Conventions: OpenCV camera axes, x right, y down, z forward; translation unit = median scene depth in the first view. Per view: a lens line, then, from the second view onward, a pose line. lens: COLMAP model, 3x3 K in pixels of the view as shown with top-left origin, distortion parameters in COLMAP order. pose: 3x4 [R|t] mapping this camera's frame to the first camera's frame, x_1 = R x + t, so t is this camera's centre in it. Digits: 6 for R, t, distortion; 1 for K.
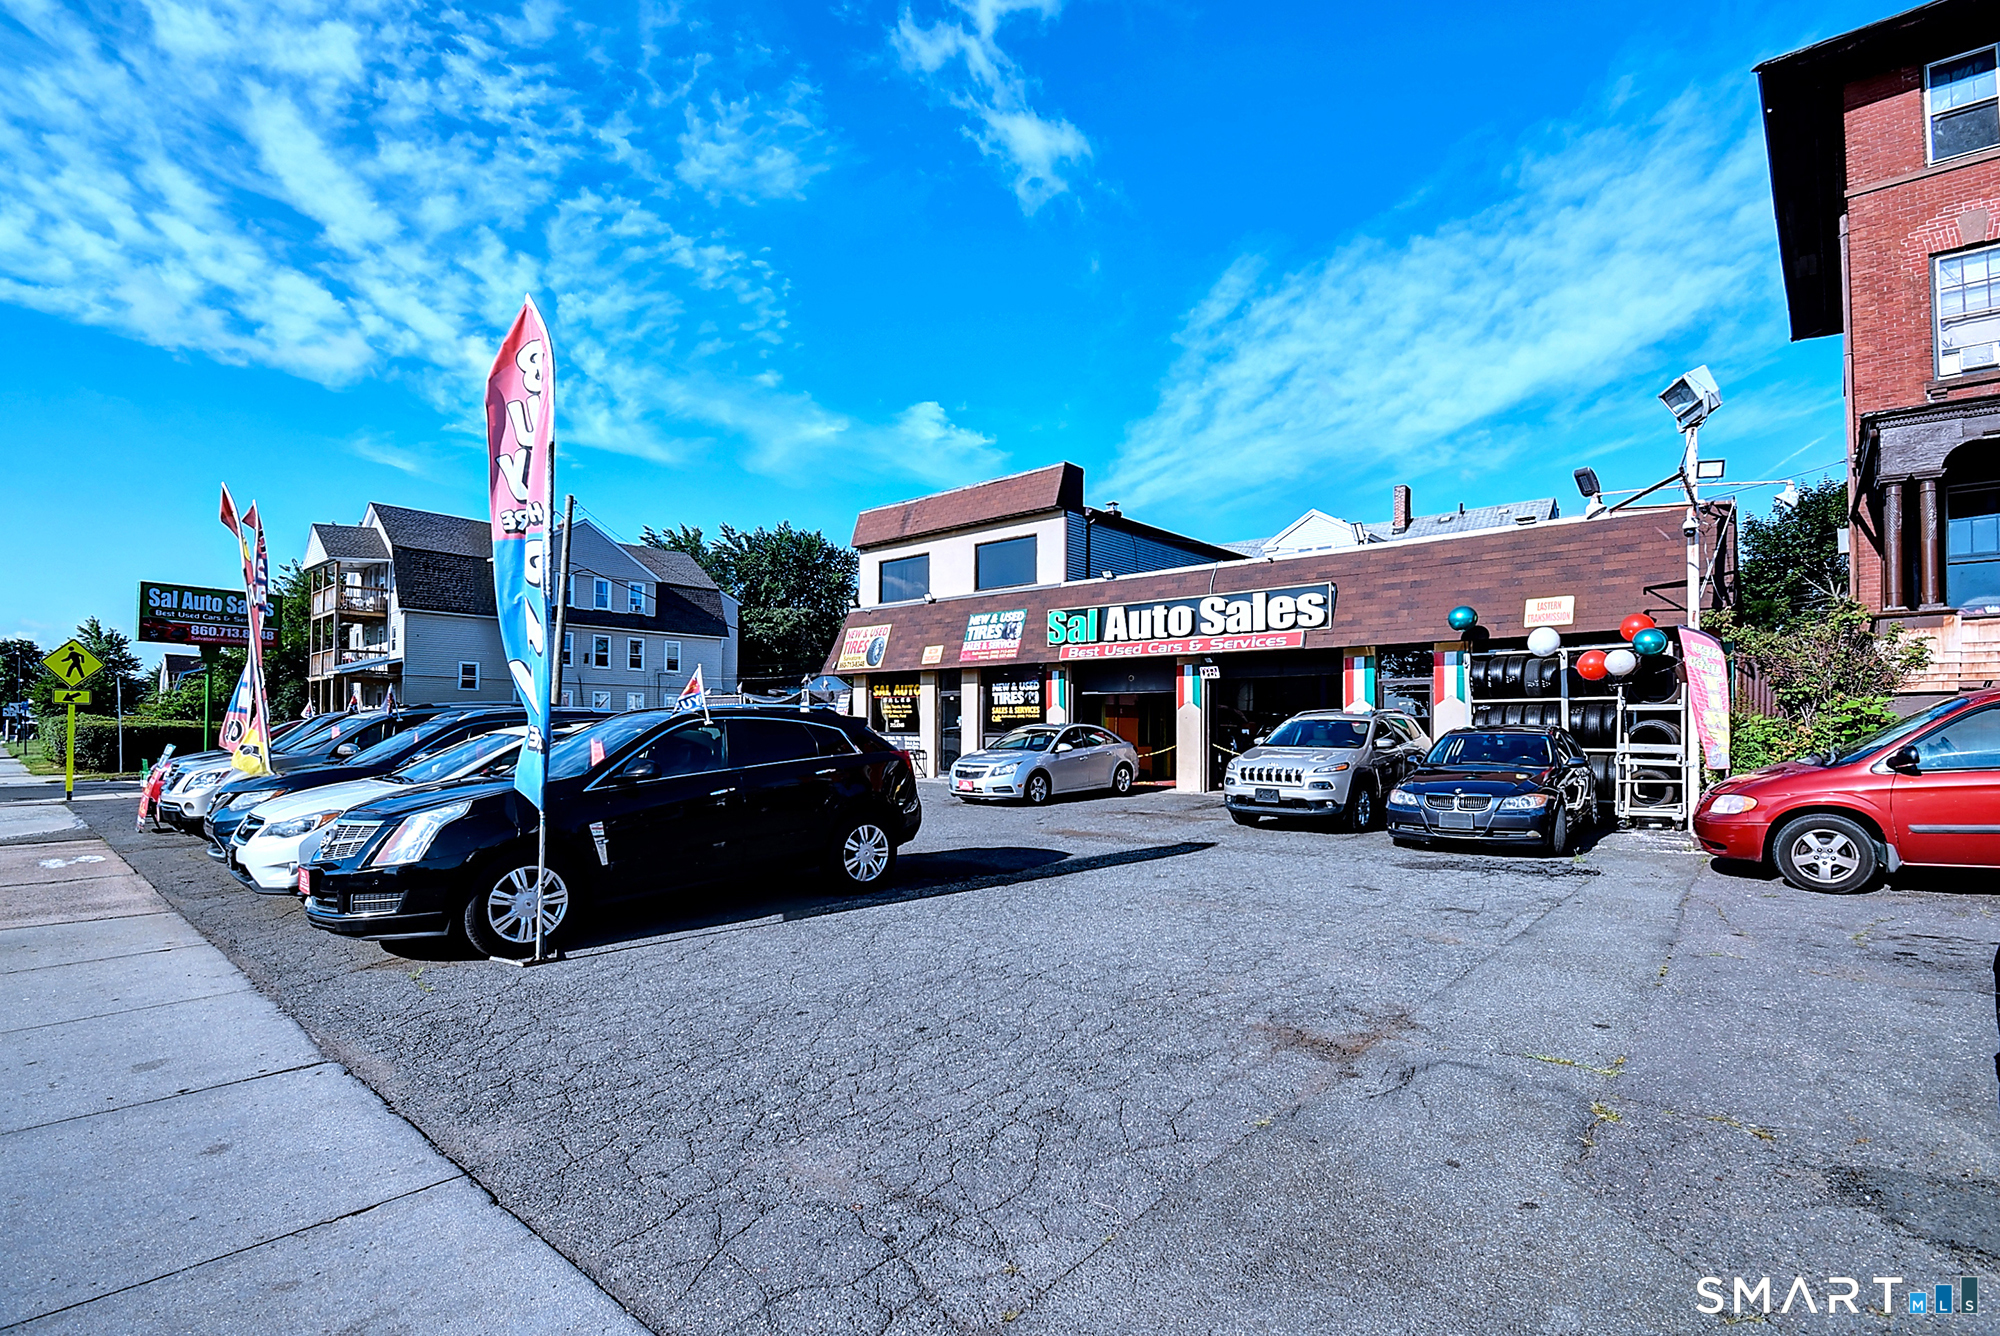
lens RADIAL K [[916.0, 0, 1003.4], [0, 916.0, 738.6], [0, 0, 1]] dist [0.000672, -0.000526]
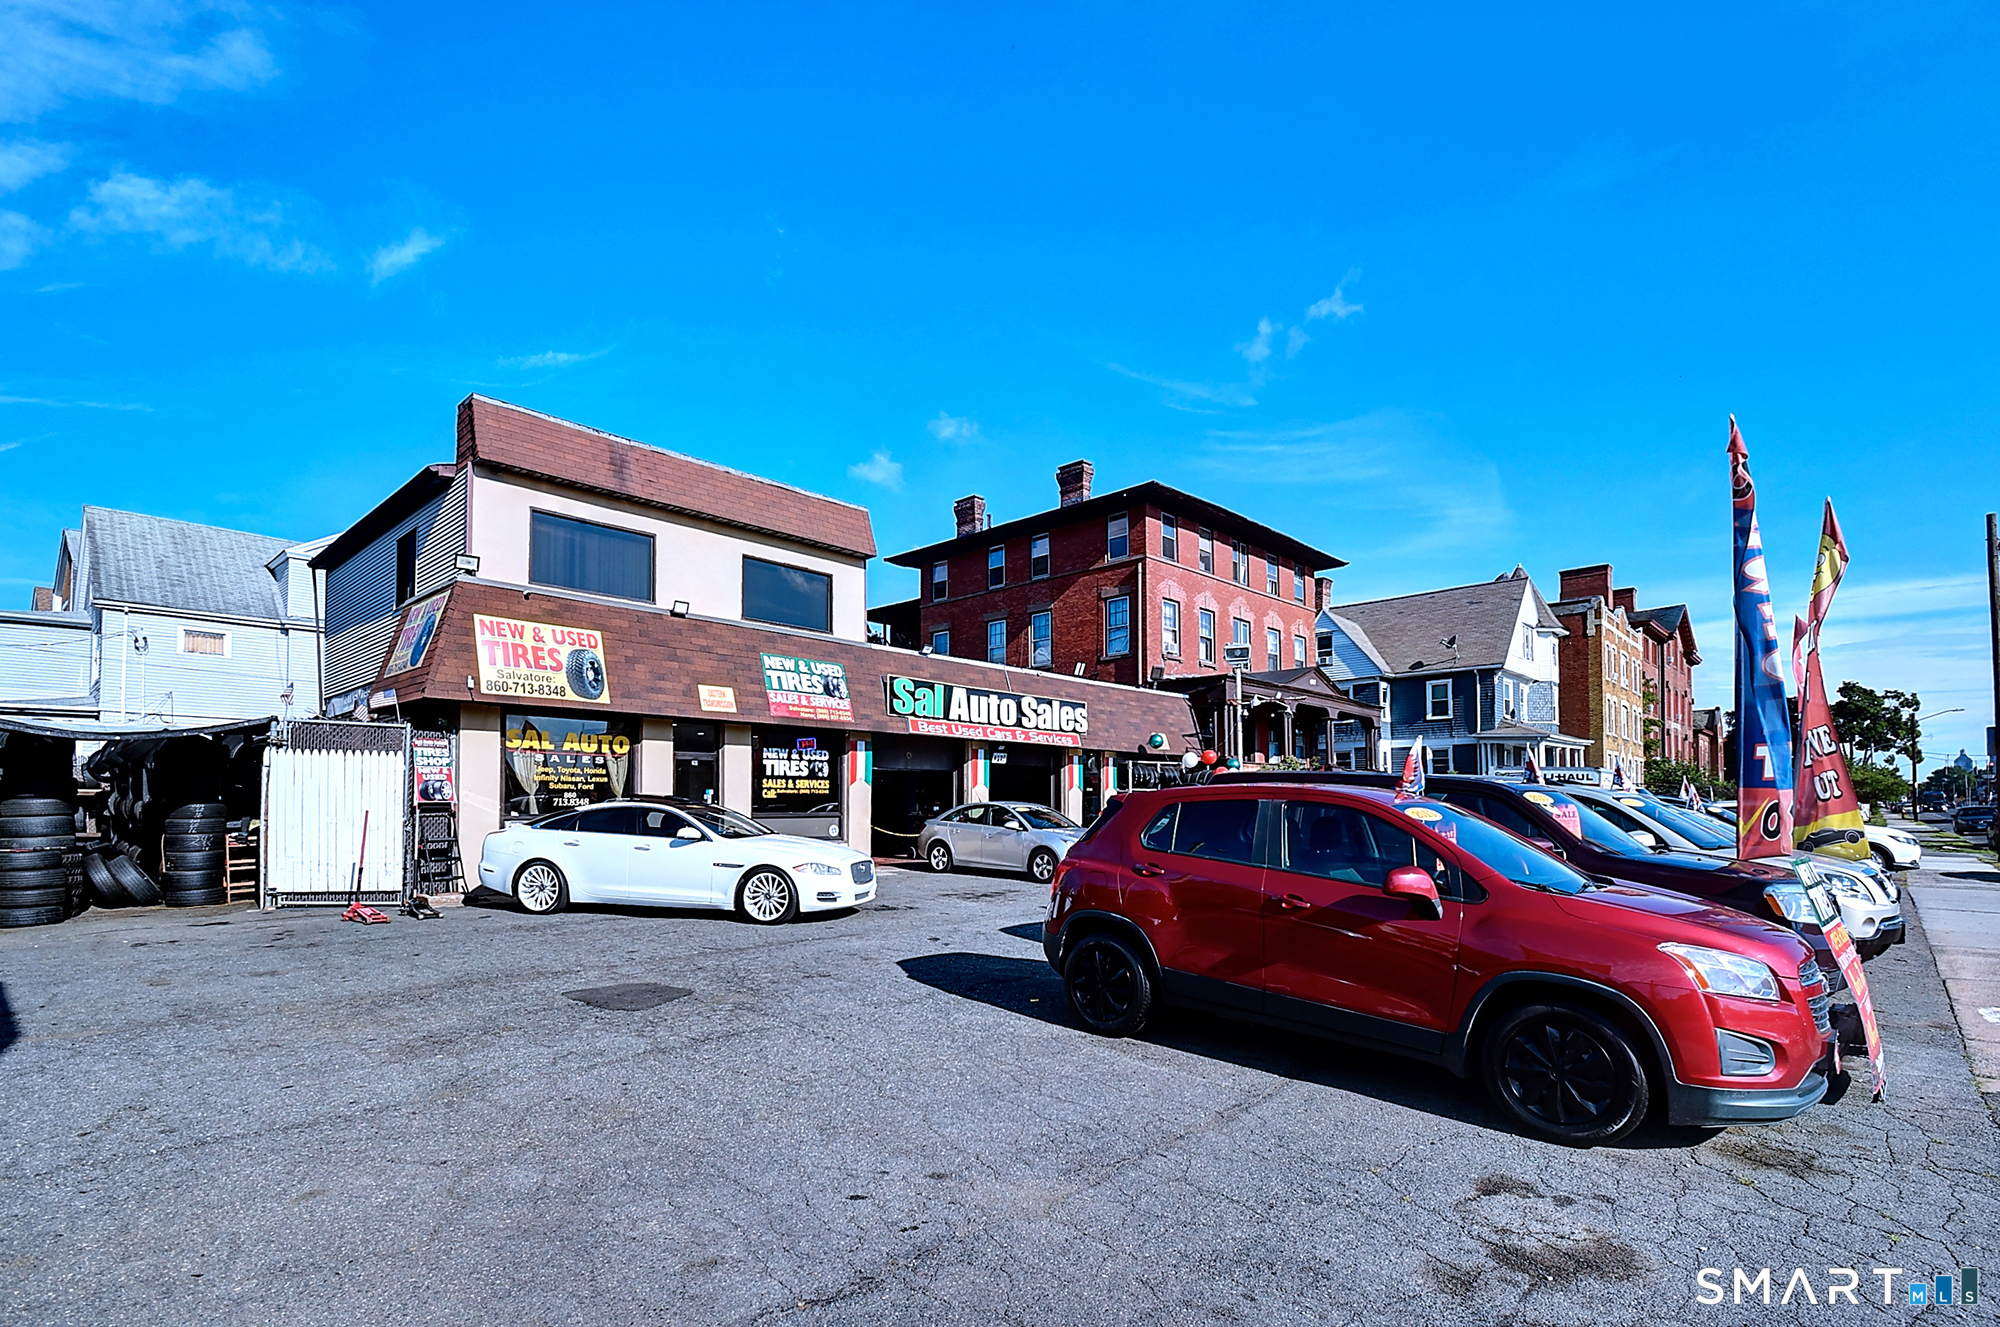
lens RADIAL K [[929.2, 0, 1001.0], [0, 929.2, 726.2], [0, 0, 1]] dist [0.011697, -0.017864]
pose [[0.038462, 0.074898, 0.996449, -0.877001], [-0.000401, 0.997188, -0.074938, -0.023285], [-0.999260, 0.002482, 0.038384, 0.890817]]
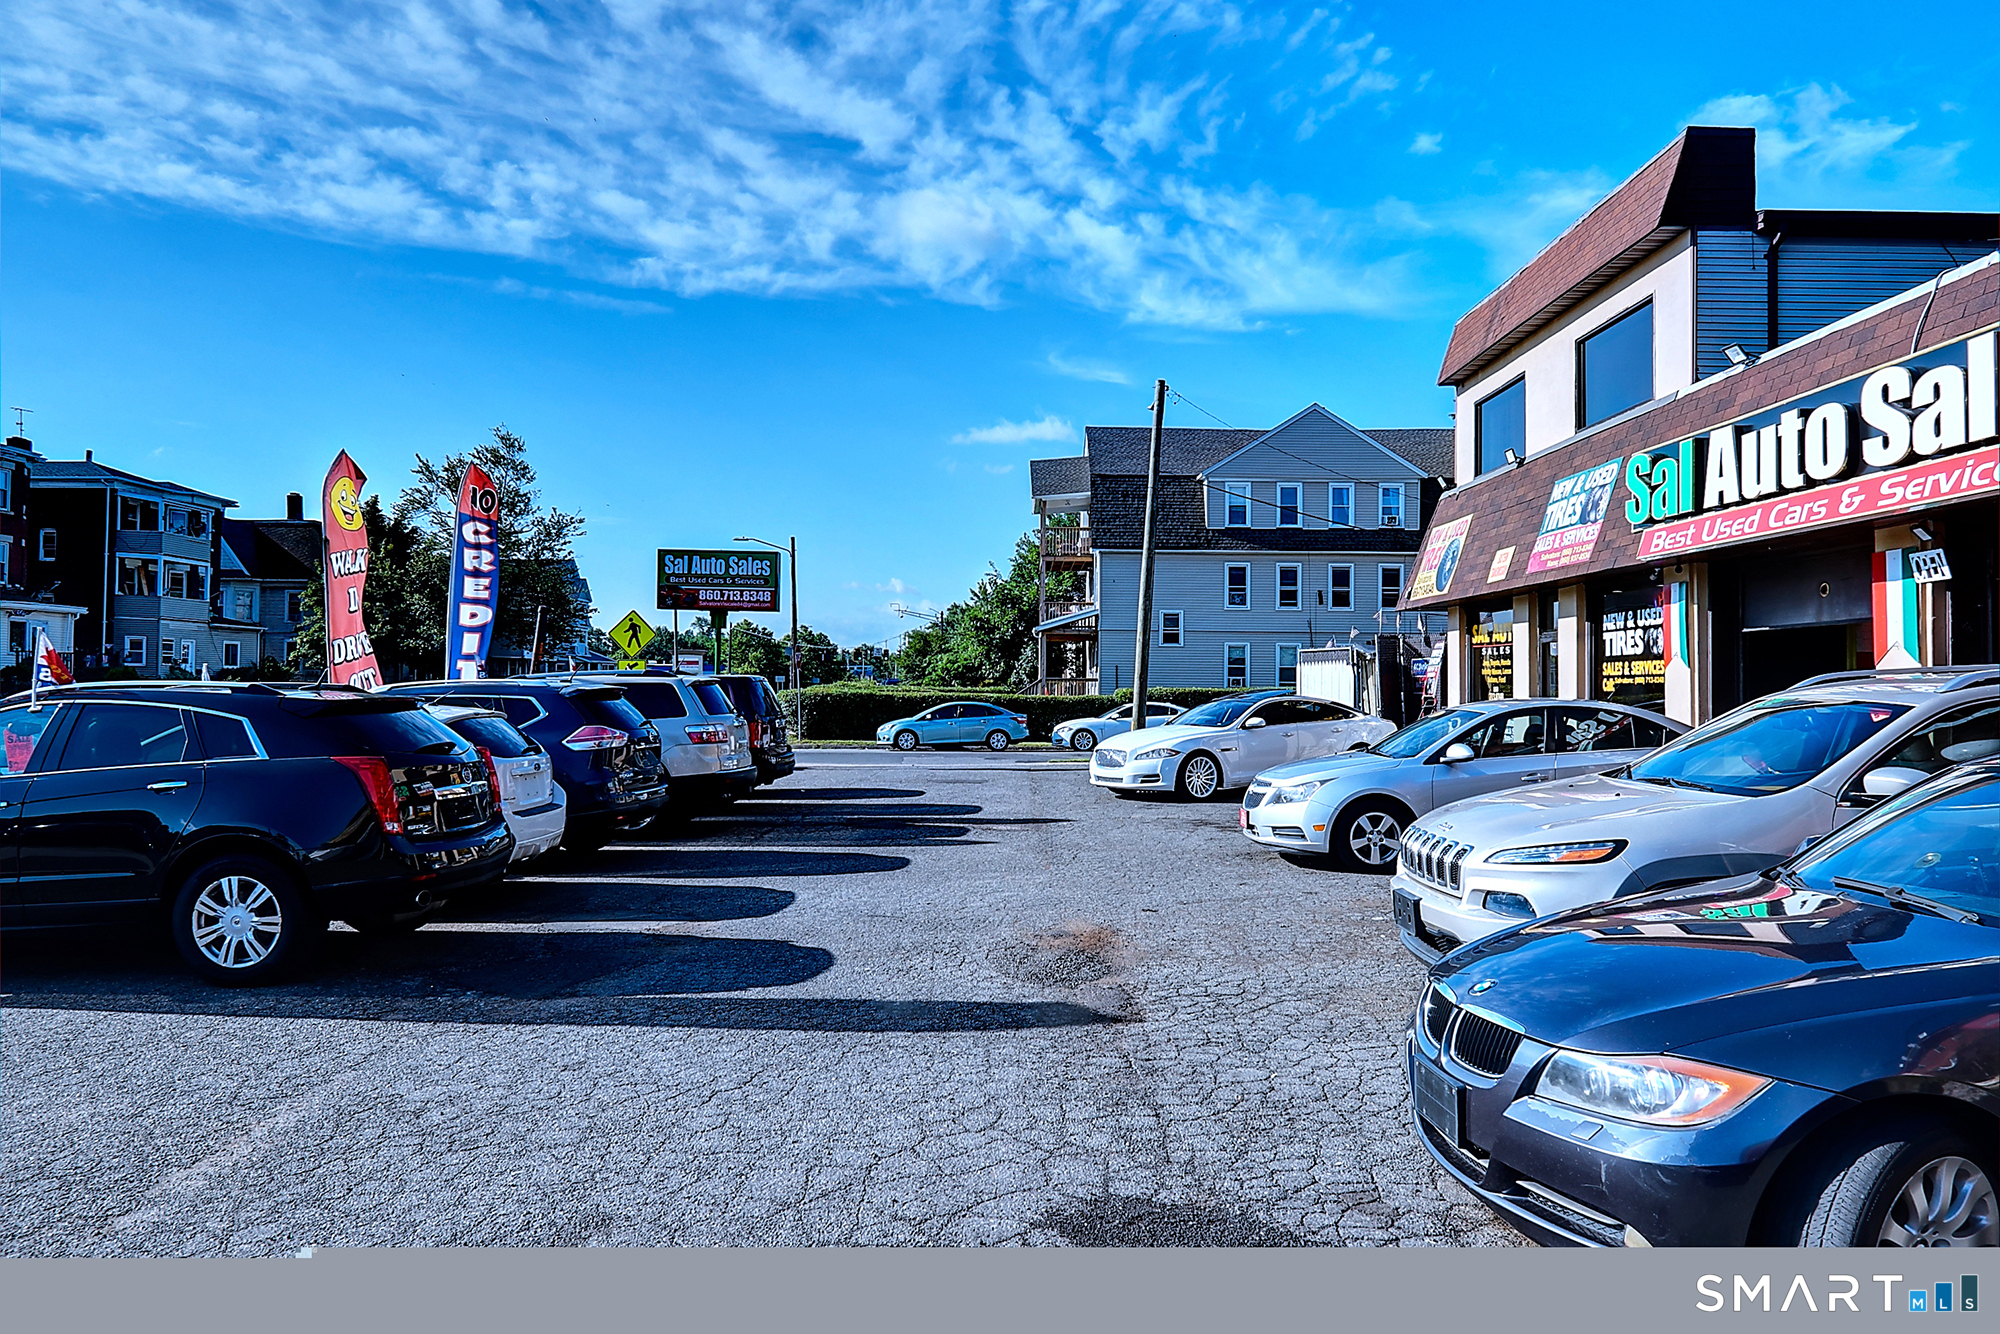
lens RADIAL K [[1287.2, 0, 1002.4], [0, 1287.2, 635.3], [0, 0, 1]] dist [0.037261, -0.069425]
pose [[0.651138, -0.028643, -0.758419, 0.351934], [-0.012127, 0.998767, -0.048132, -0.013003], [0.758863, 0.040538, 0.649988, 0.343589]]
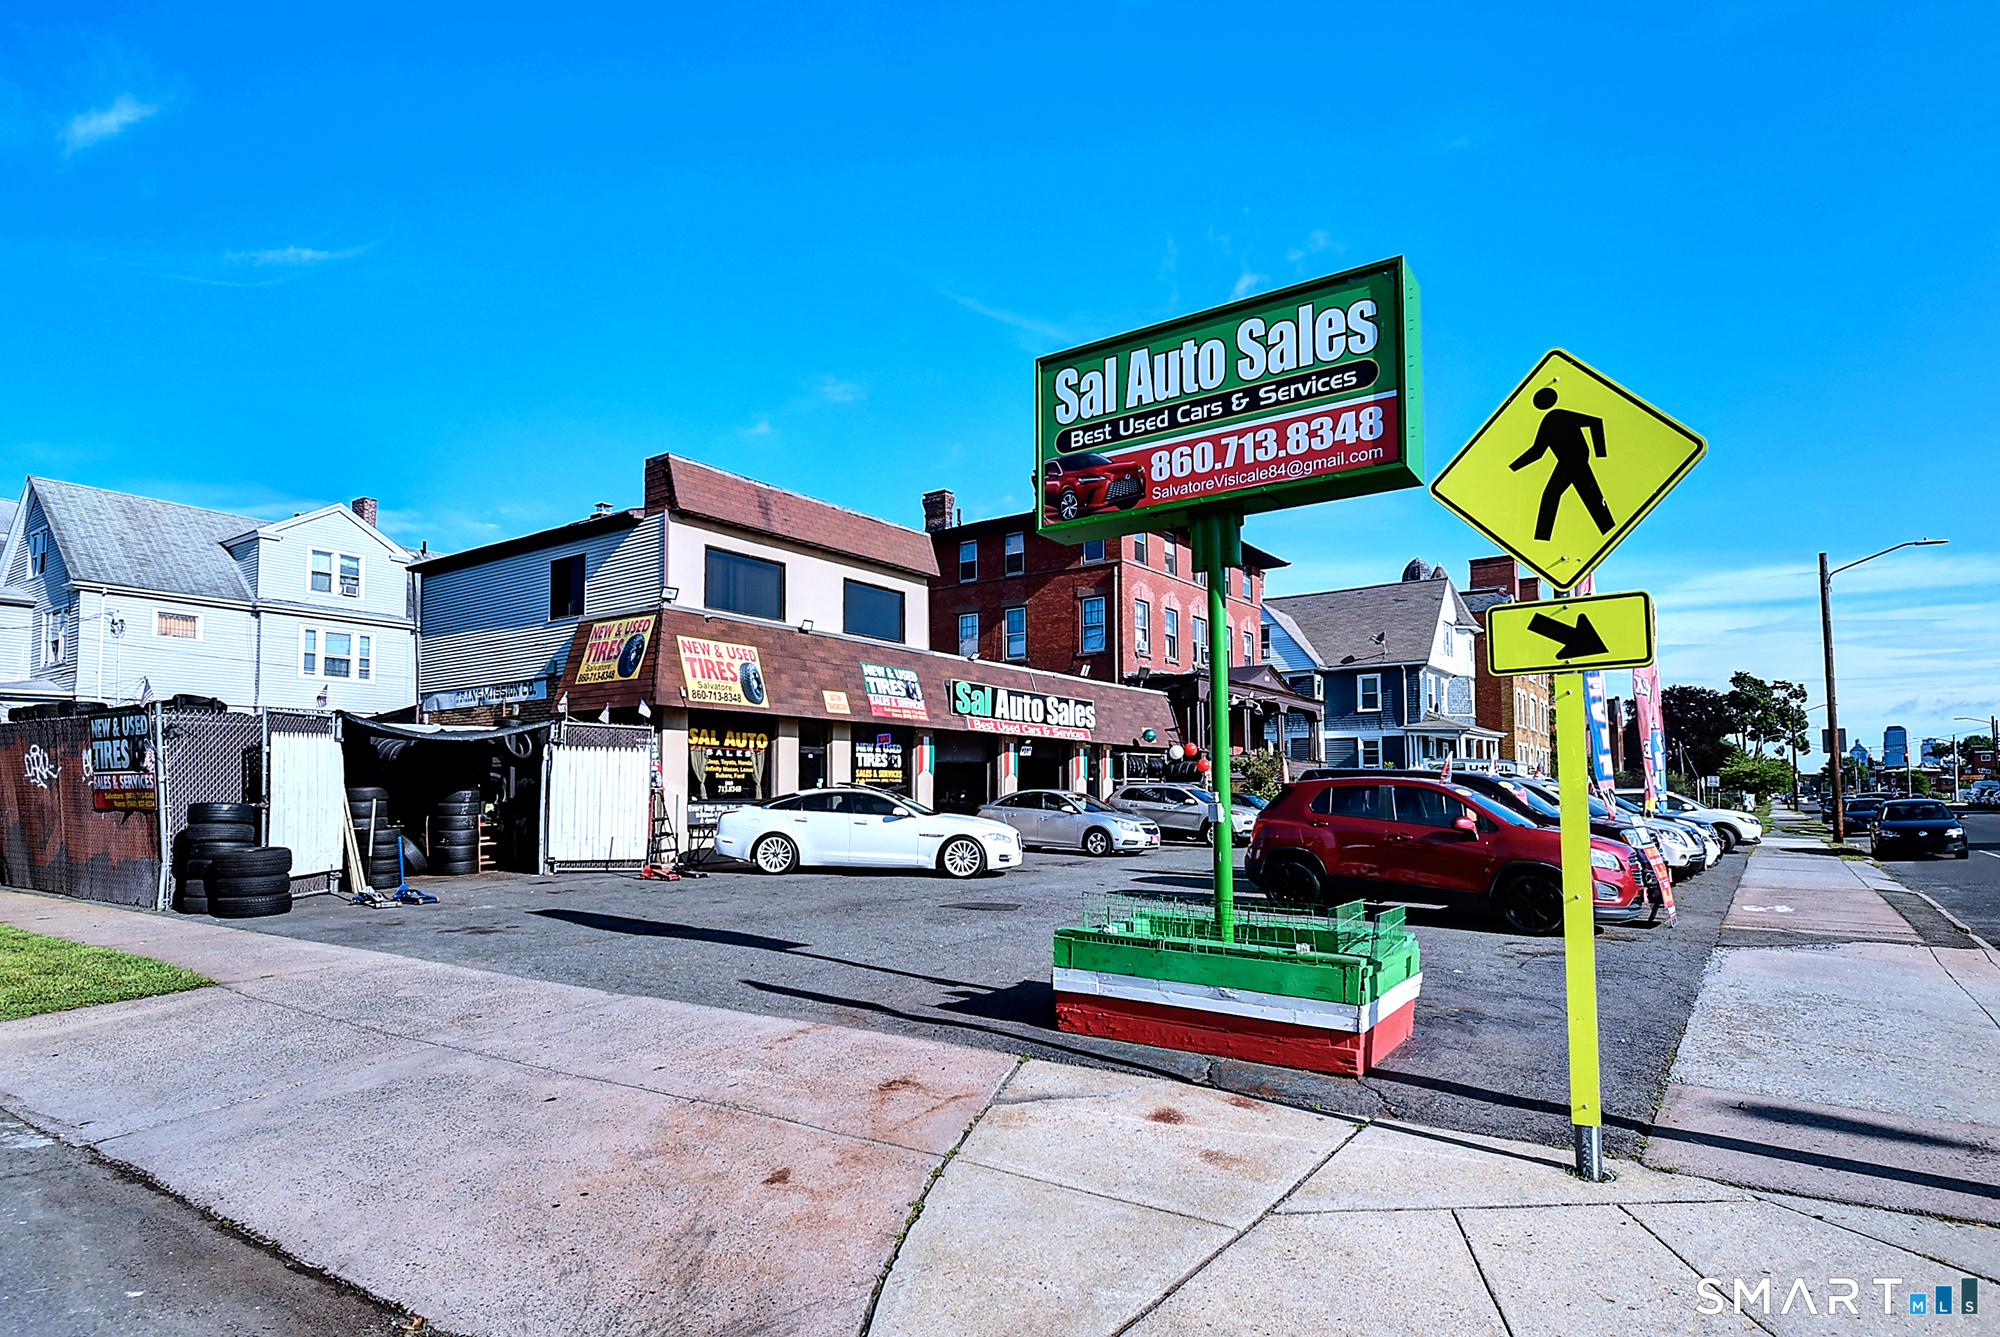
lens RADIAL K [[1070.3, 0, 1000.0], [0, 1070.3, 668.5], [0, 0, 1]] dist [0.004406, 0.000525]
pose [[-0.094571, 0.108441, 0.989594, -1.194999], [-0.001037, 0.994038, -0.109027, -0.021739], [-0.995518, -0.011337, -0.093894, 1.101996]]
